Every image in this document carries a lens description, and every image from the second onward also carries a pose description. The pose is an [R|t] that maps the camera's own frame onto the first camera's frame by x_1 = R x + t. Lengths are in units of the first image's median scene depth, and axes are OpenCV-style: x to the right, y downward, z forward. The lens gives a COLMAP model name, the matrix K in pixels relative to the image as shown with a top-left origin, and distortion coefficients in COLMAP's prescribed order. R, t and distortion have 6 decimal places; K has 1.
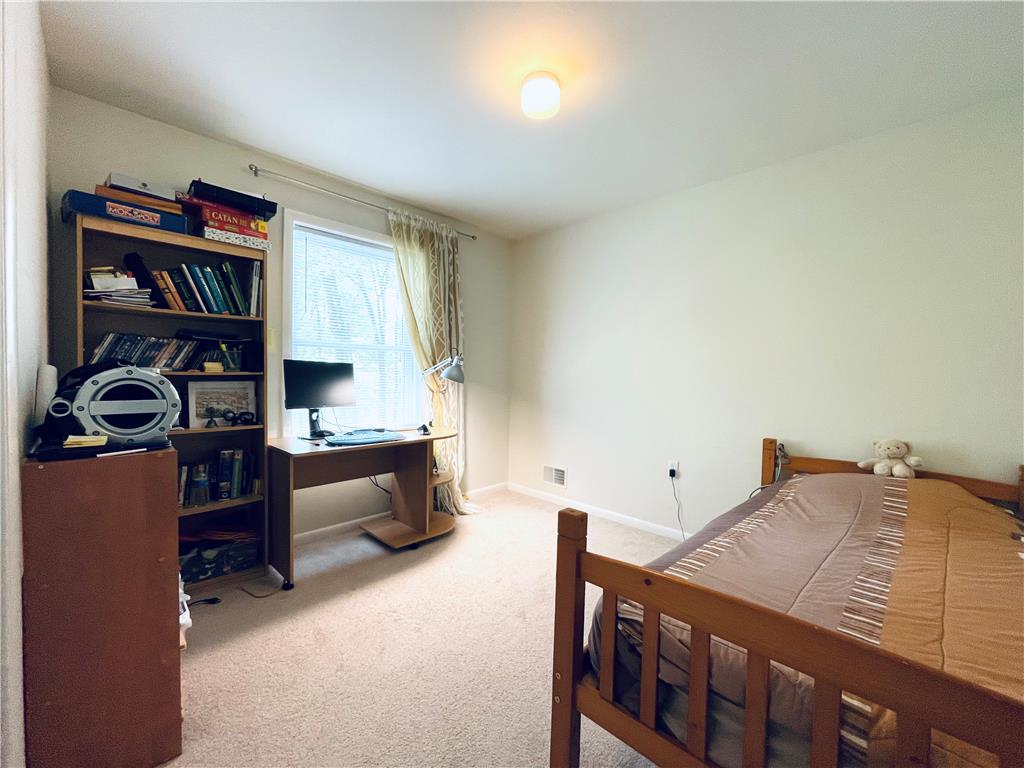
lens RADIAL K [[412.1, 0, 511.7], [0, 412.1, 386.0], [0, 0, 1]] dist [-0.003765, -0.001051]
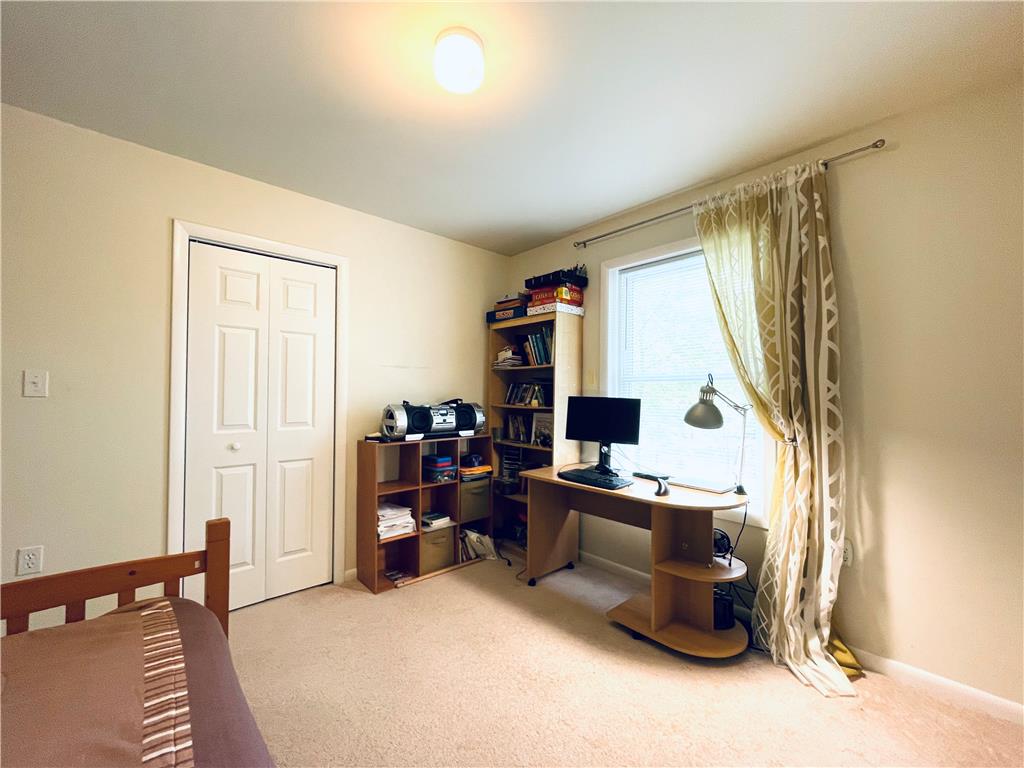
lens RADIAL K [[412.1, 0, 511.7], [0, 412.1, 386.0], [0, 0, 1]] dist [-0.003765, -0.001051]
pose [[-0.044365, -0.035785, -0.998374, 0.652291], [-0.036724, 0.998741, -0.034166, -0.049113], [0.998340, 0.035149, -0.045623, 0.912339]]
